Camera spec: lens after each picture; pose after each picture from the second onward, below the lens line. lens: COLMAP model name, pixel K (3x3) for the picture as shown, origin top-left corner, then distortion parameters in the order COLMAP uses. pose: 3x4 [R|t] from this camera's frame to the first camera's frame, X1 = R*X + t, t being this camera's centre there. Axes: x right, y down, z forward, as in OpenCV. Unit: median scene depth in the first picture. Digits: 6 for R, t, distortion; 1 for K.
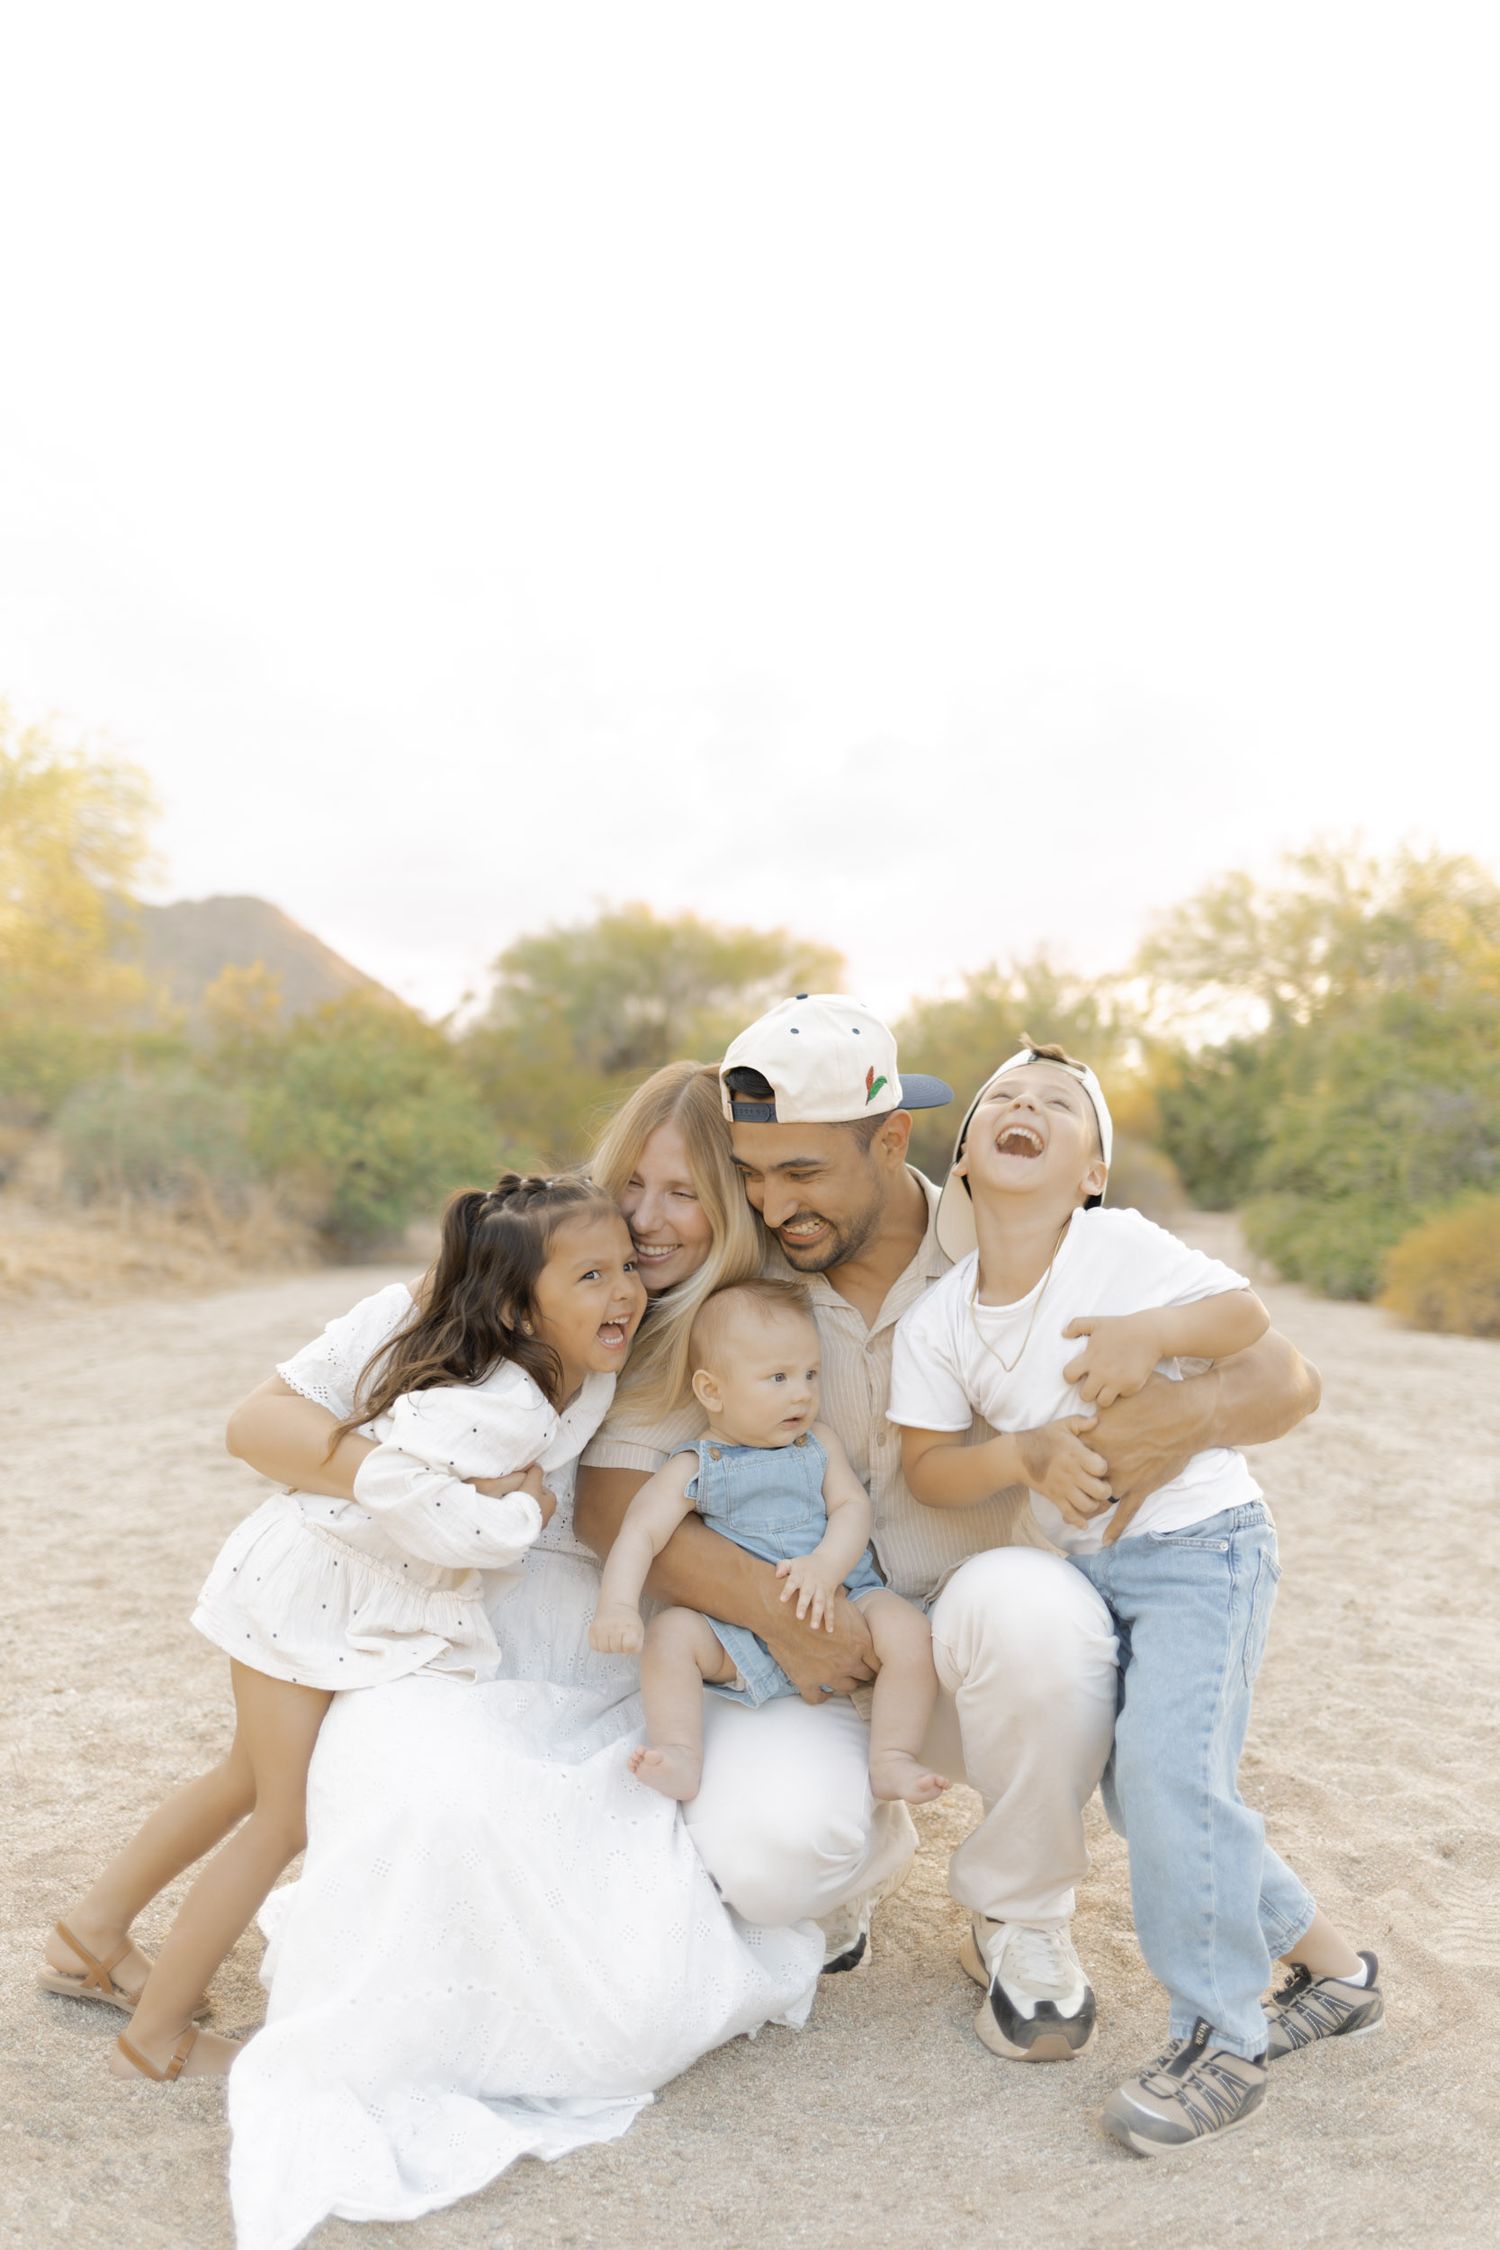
lens RADIAL K [[2027.0, 0, 773.3], [0, 2027.0, 1084.2], [0, 0, 1]] dist [0.125858, -0.125562]
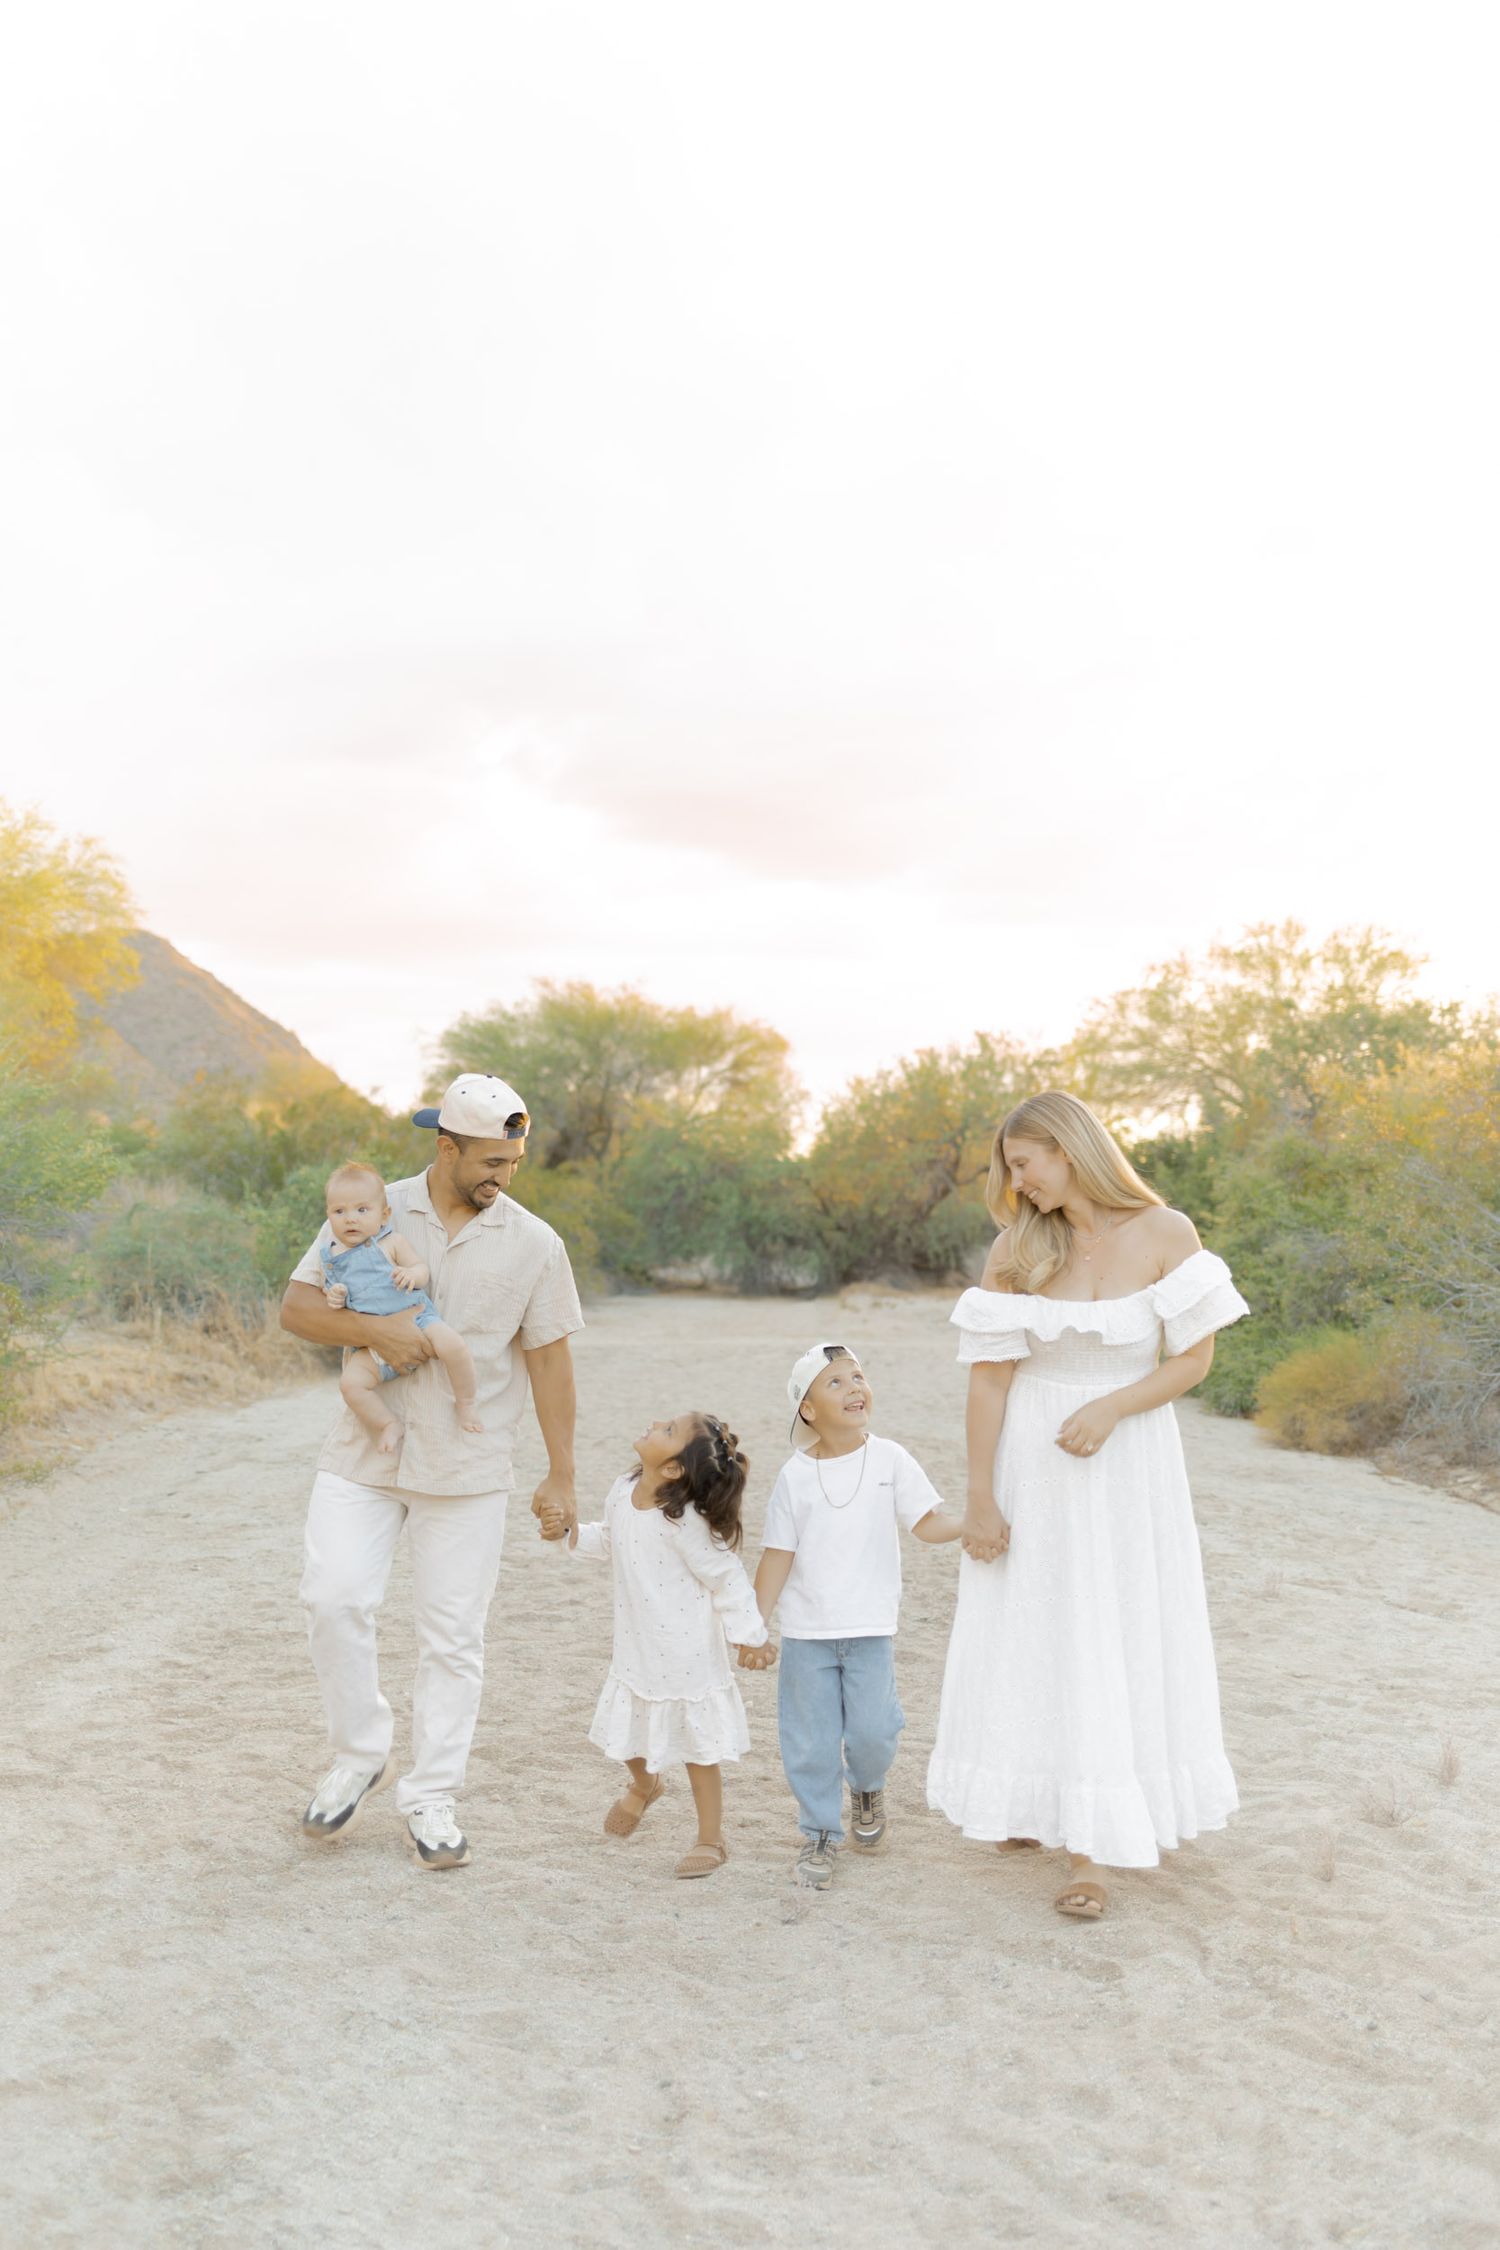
lens RADIAL K [[2128.8, 0, 750.0], [0, 2128.8, 1125.0], [0, 0, 1]] dist [0.126599, -0.134612]
pose [[0.999698, 0.010870, 0.022033, -0.018365], [-0.010649, 0.999892, -0.010126, -0.036306], [-0.022141, 0.009888, 0.999706, -0.172966]]
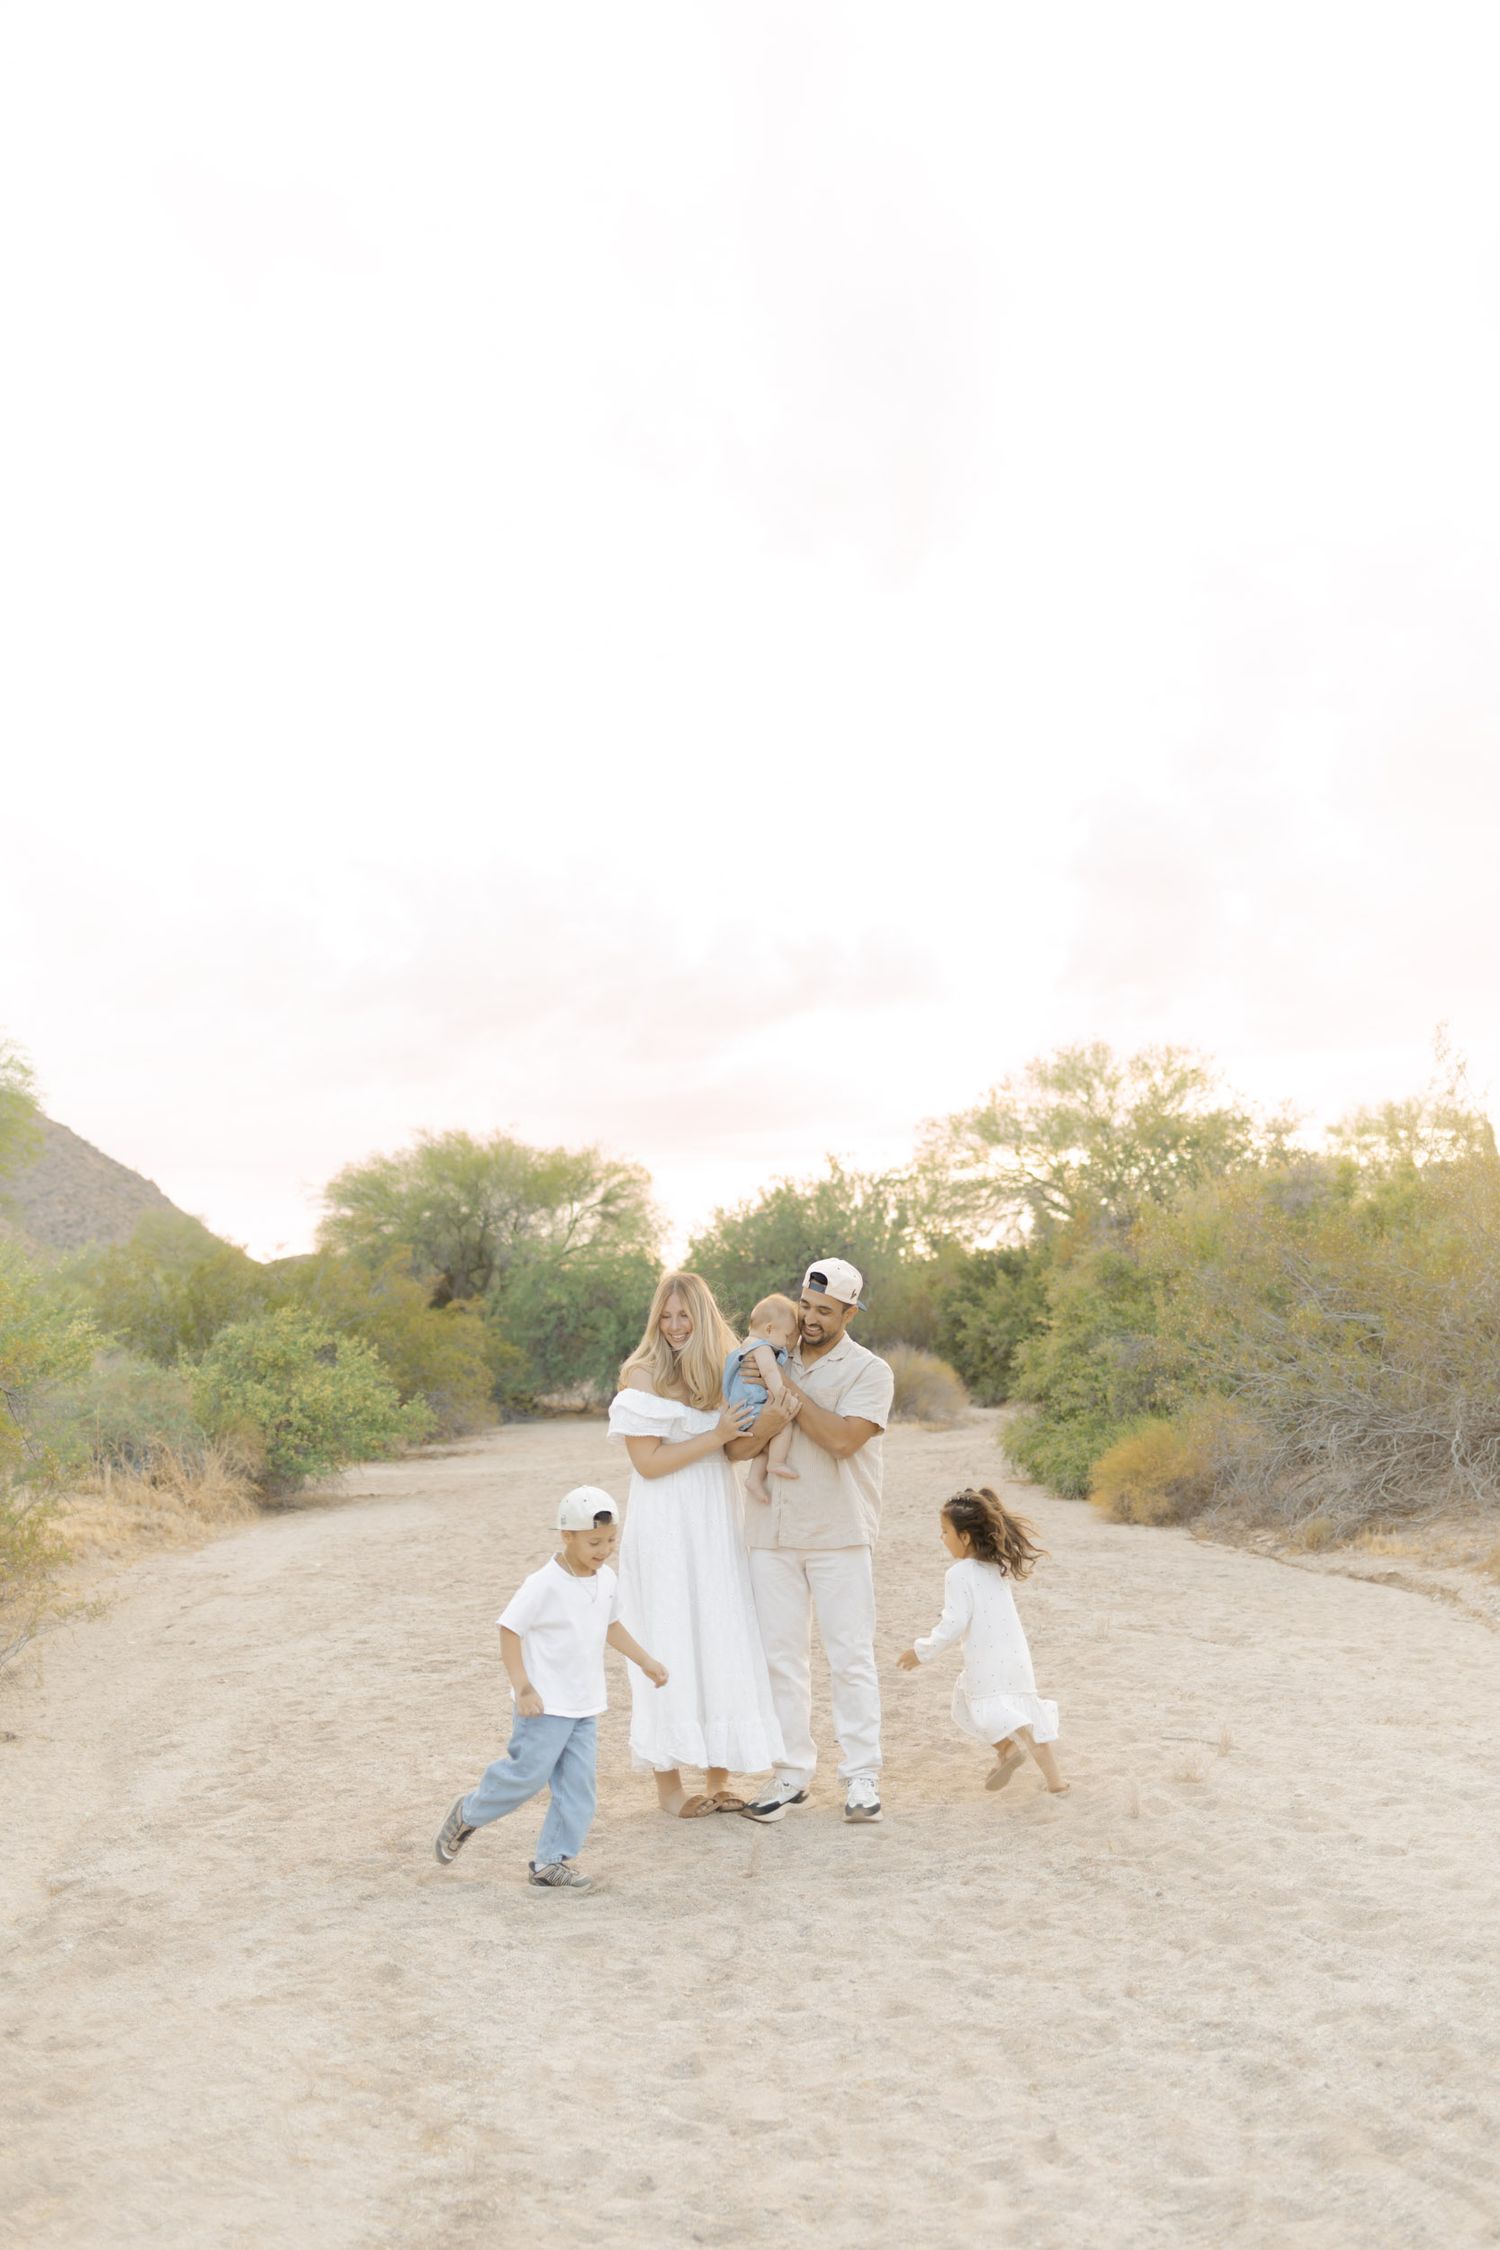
lens RADIAL K [[2027.0, 0, 773.3], [0, 2027.0, 1084.2], [0, 0, 1]] dist [0.125858, -0.125562]
pose [[0.994005, -0.034791, 0.103649, -0.036478], [0.043967, 0.995184, -0.087607, -0.045898], [-0.100102, 0.091639, 0.990748, -0.270879]]
